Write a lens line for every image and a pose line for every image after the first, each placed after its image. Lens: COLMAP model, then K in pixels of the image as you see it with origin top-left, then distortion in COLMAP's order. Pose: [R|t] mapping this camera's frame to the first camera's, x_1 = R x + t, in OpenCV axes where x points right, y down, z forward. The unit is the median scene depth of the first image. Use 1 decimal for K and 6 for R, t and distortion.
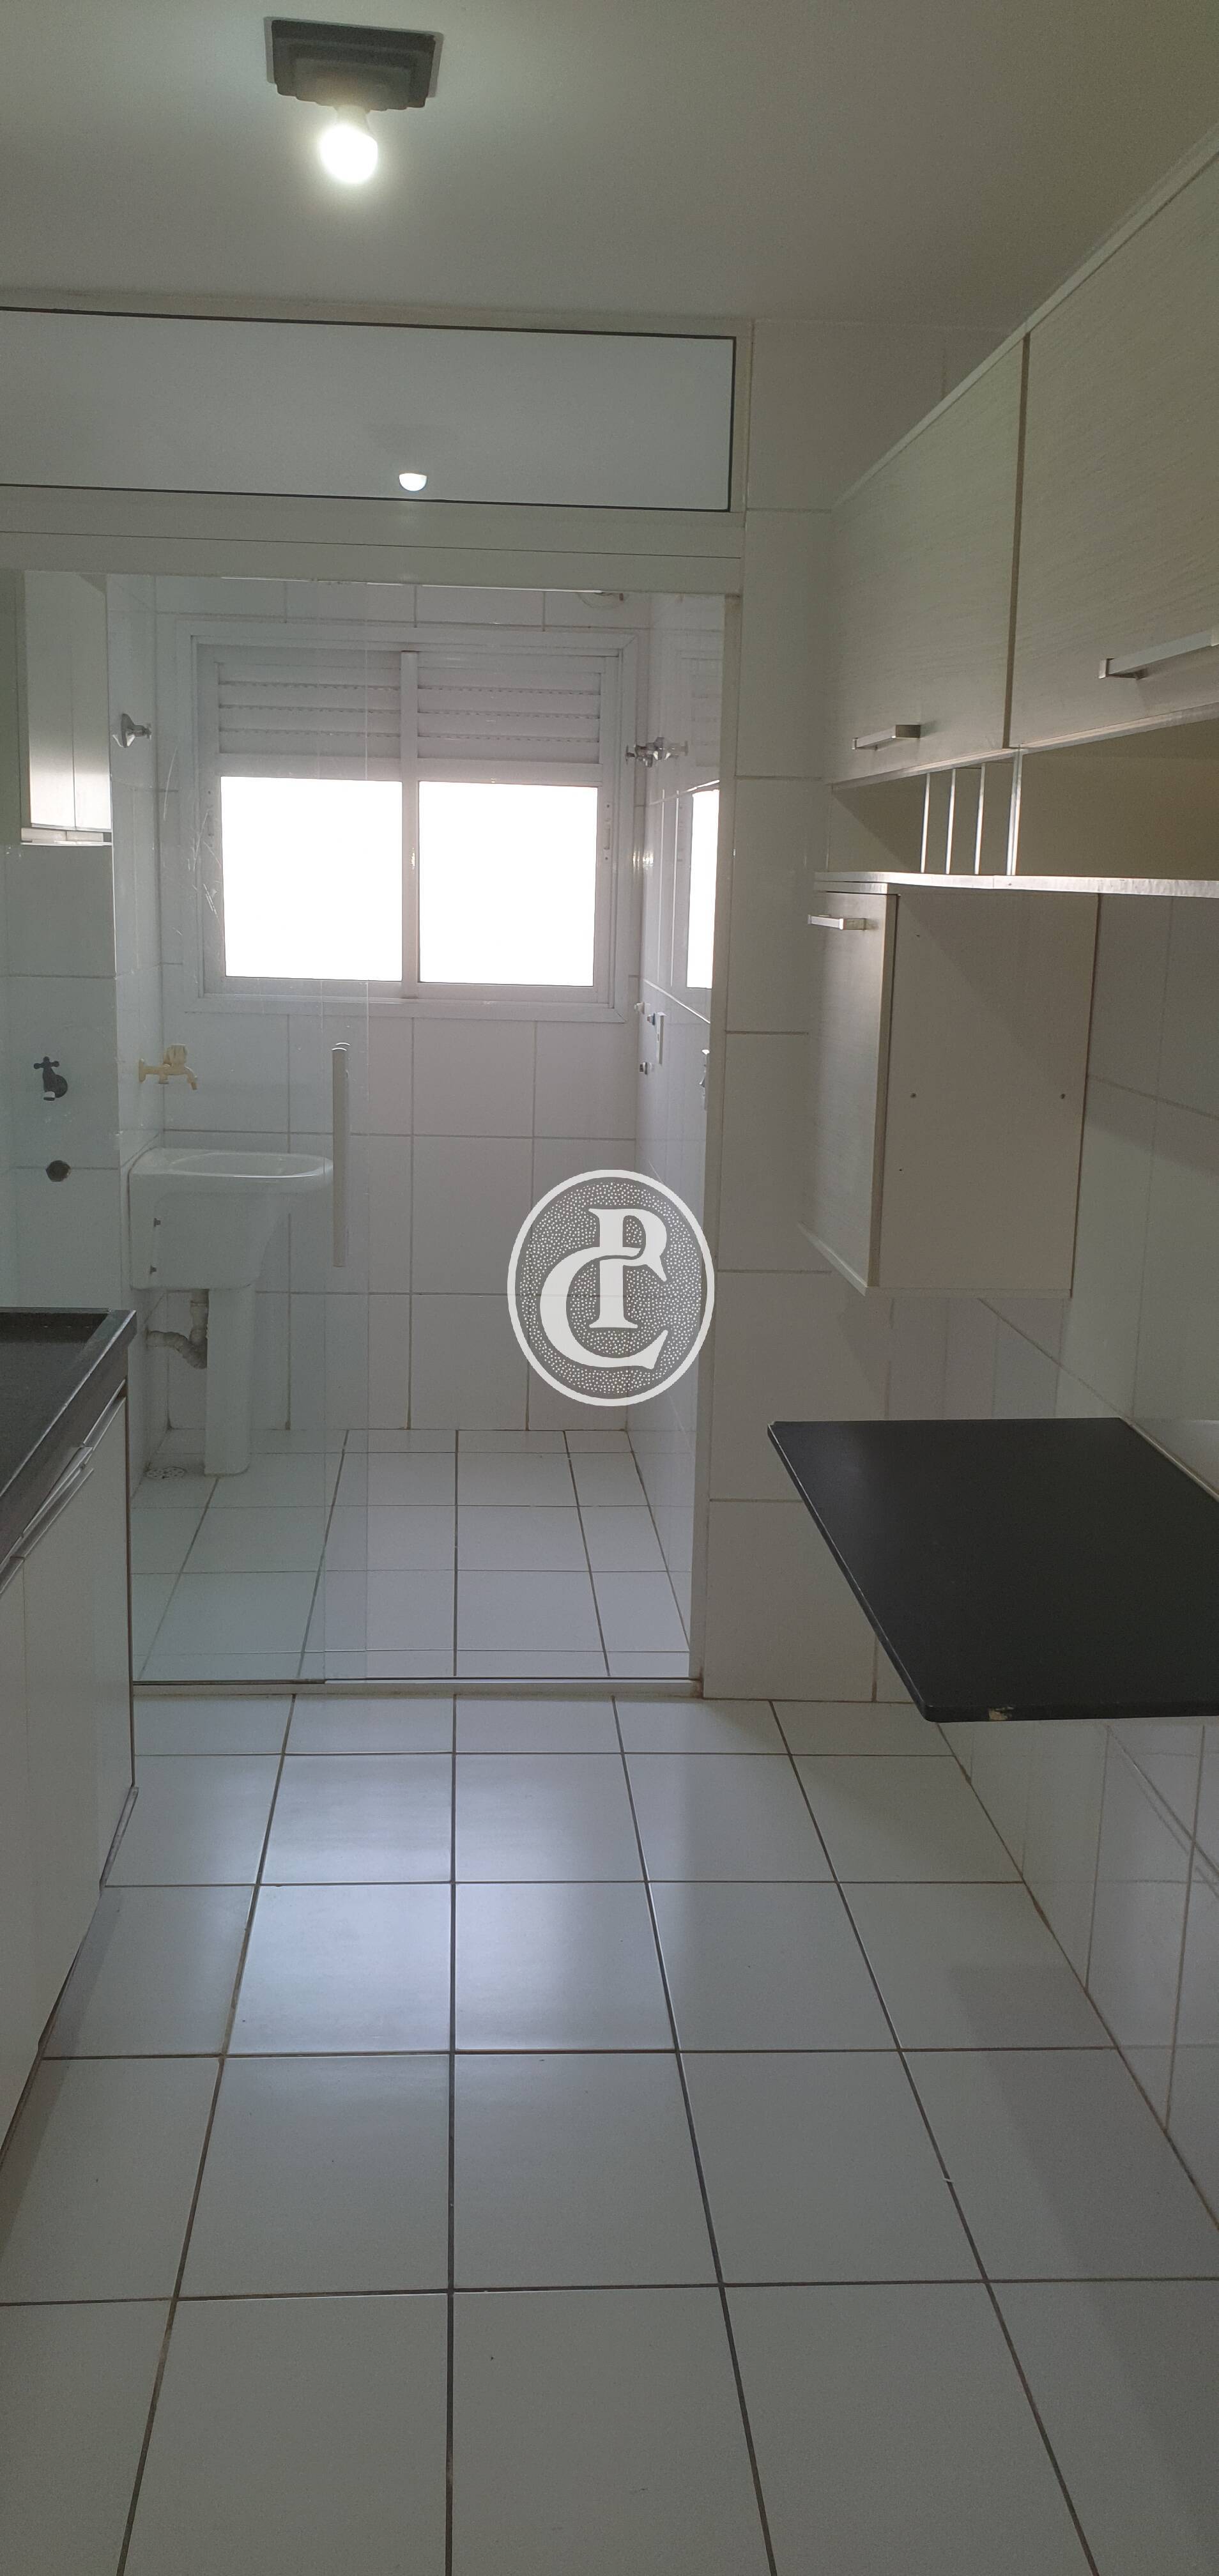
lens RADIAL K [[2024.4, 0, 602.1], [0, 2024.4, 1284.6], [0, 0, 1]] dist [0.078367, -0.005881]
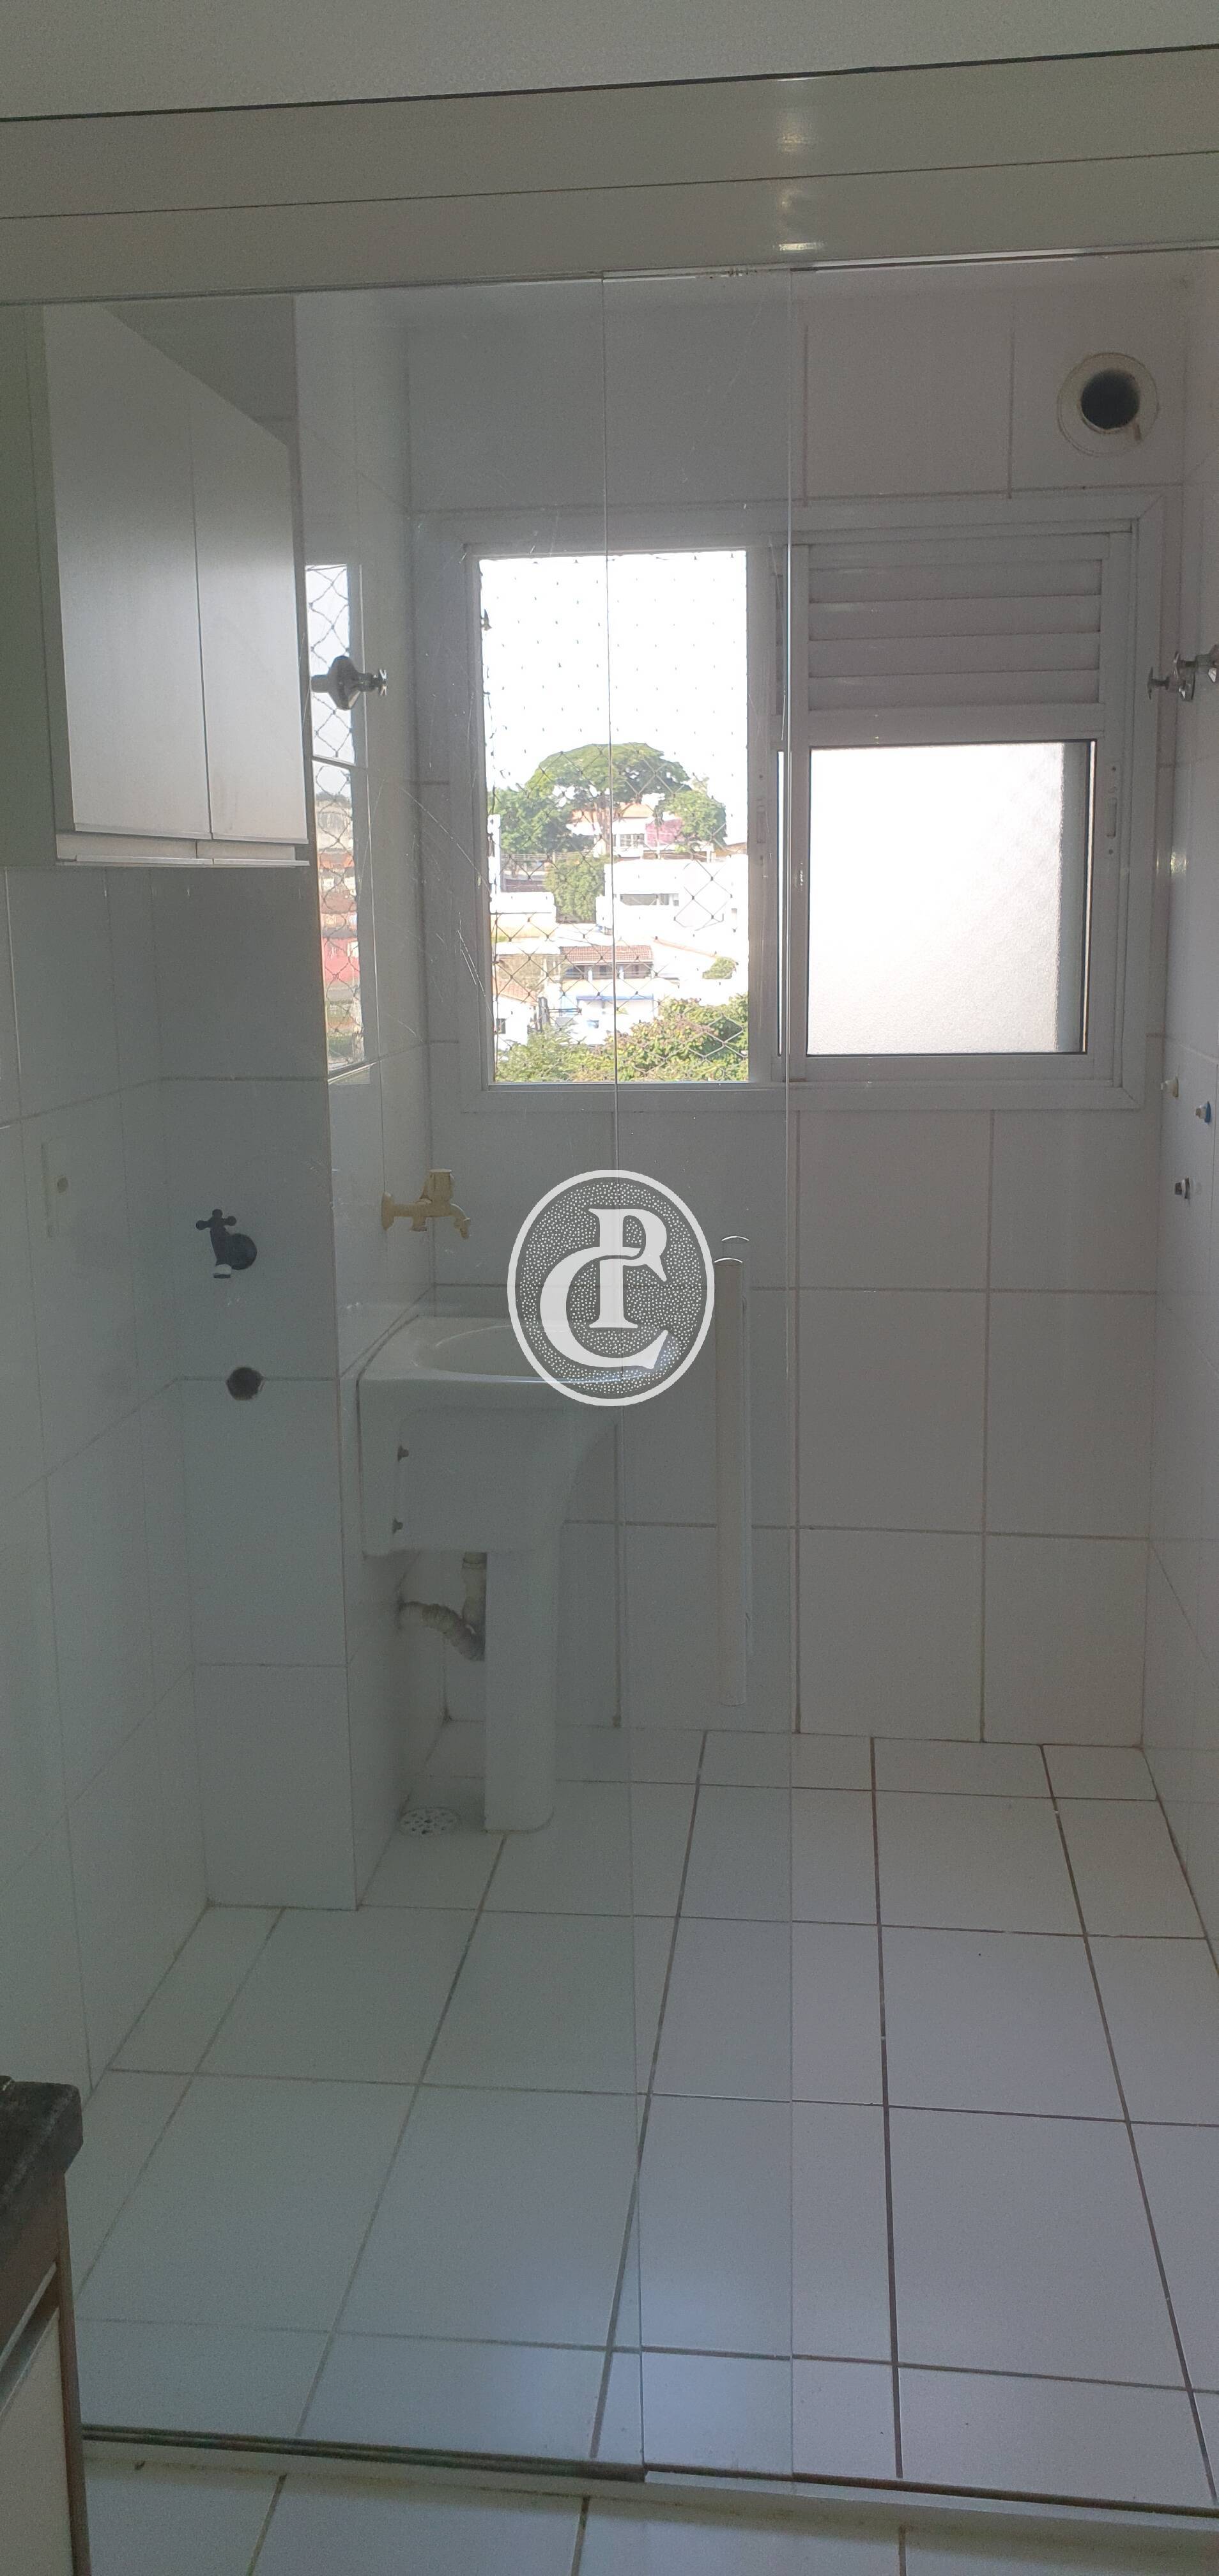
lens RADIAL K [[2024.4, 0, 611.6], [0, 2024.4, 1281.5], [0, 0, 1]] dist [0.078367, -0.005881]
pose [[0.983133, -0.005096, -0.182822, -0.037033], [0.003233, 0.999940, -0.010489, -0.075431], [0.182865, 0.009721, 0.983090, 0.374763]]
